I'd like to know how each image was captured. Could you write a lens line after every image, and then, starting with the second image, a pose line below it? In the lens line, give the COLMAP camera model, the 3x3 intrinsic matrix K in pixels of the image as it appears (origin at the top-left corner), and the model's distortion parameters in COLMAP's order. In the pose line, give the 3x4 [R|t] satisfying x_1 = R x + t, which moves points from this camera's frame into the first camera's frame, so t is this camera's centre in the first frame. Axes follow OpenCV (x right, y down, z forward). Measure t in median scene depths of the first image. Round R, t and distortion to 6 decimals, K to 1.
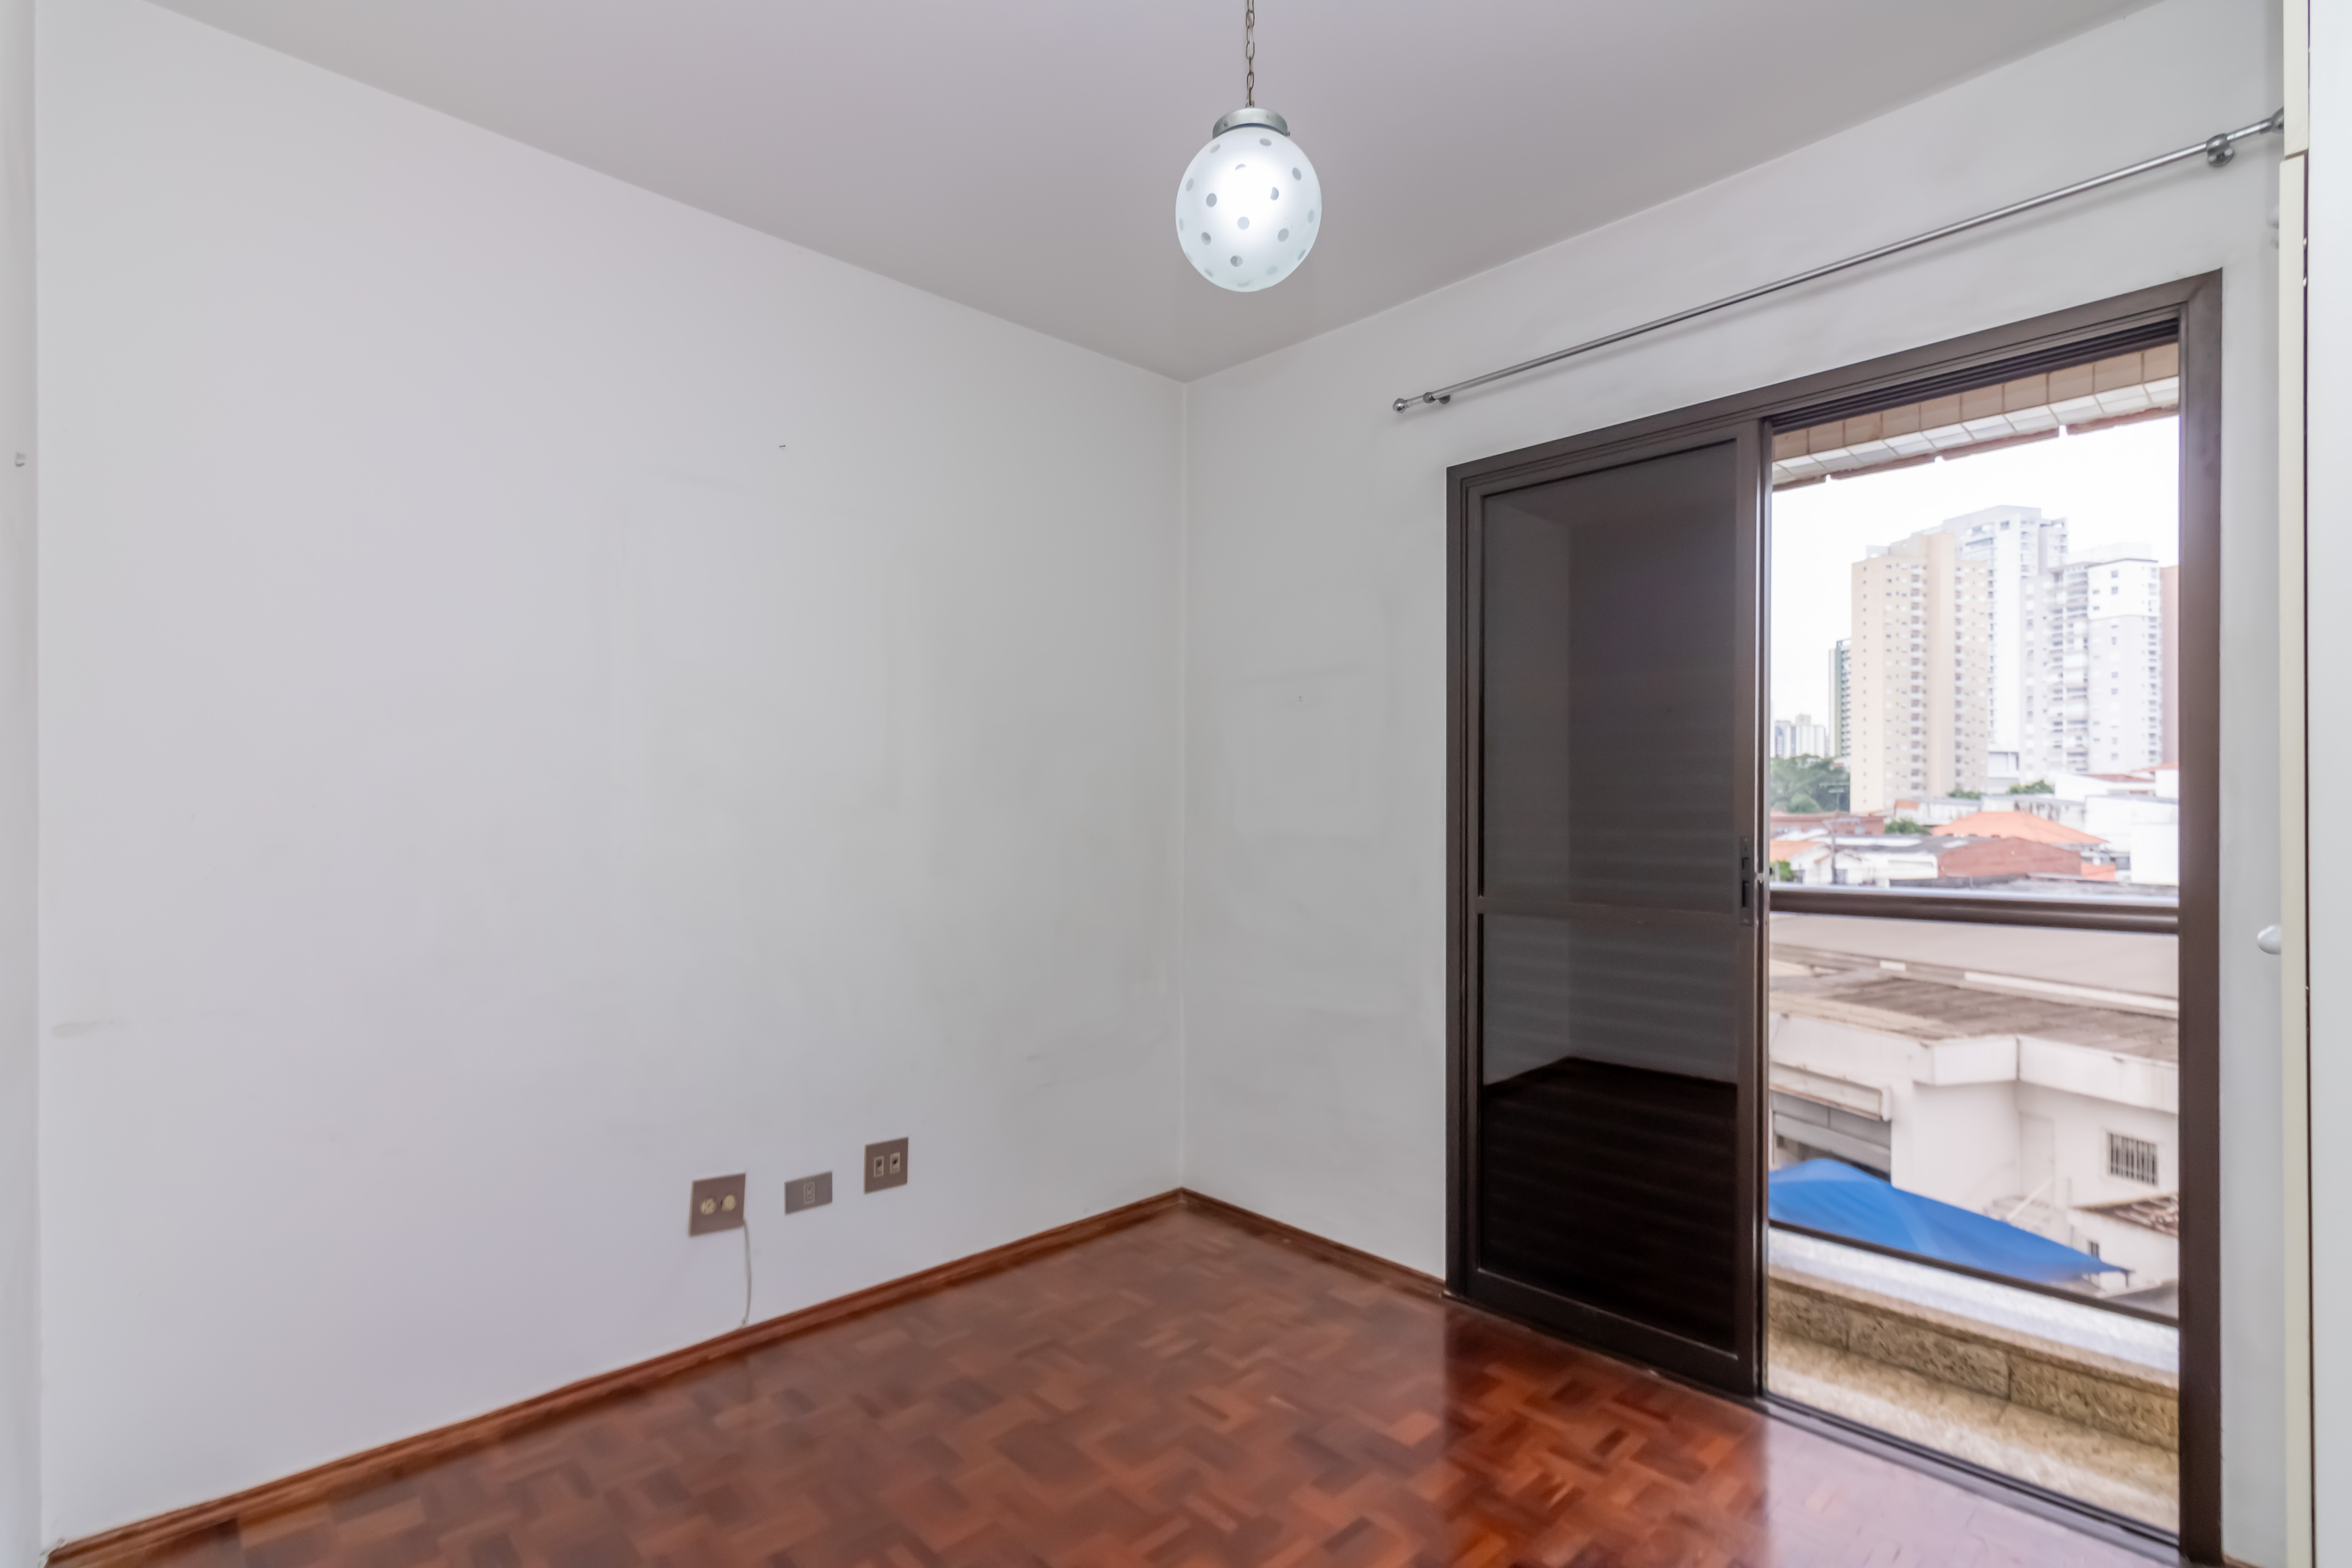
lens RADIAL K [[1123.9, 0, 1163.4], [0, 1123.9, 814.7], [0, 0, 1]] dist [0.003263, 0.001676]
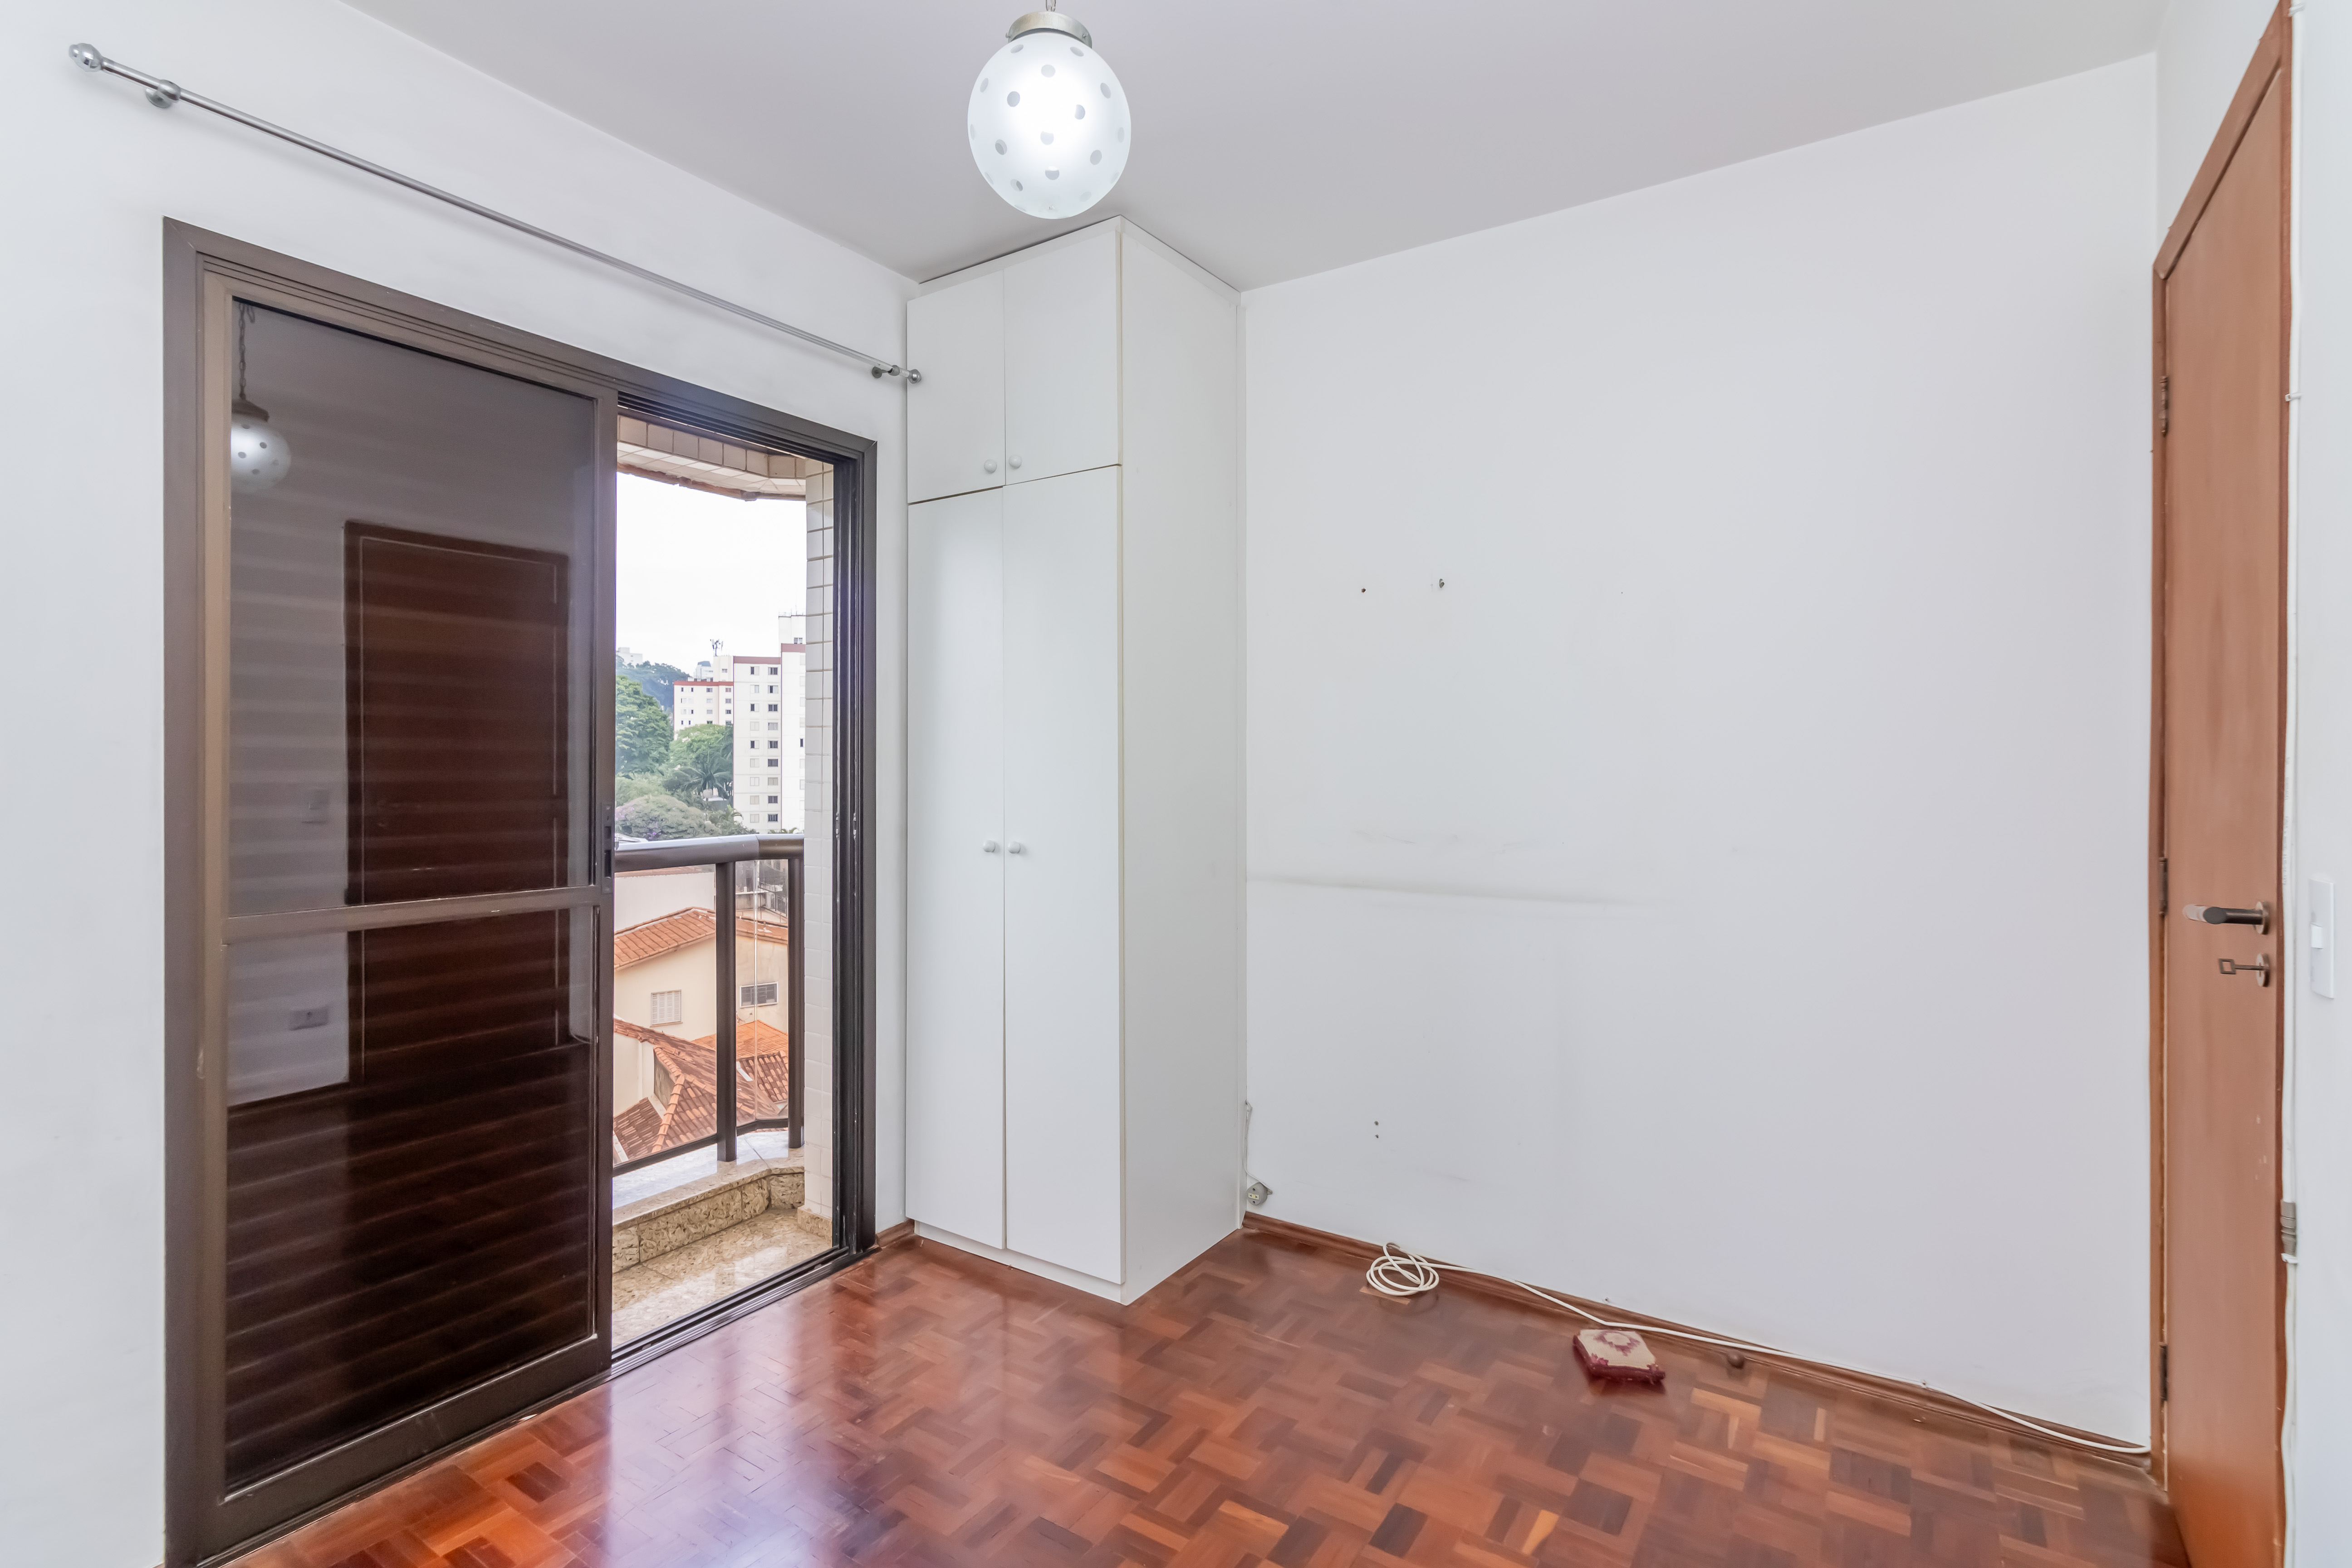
lens RADIAL K [[1115.9, 0, 1164.7], [0, 1115.9, 762.9], [0, 0, 1]] dist [0.000329, 0.002132]
pose [[-0.236821, -0.002518, 0.971550, -0.546744], [-0.001268, 0.999997, 0.002283, -0.021069], [-0.971553, -0.000692, -0.236823, 0.740411]]
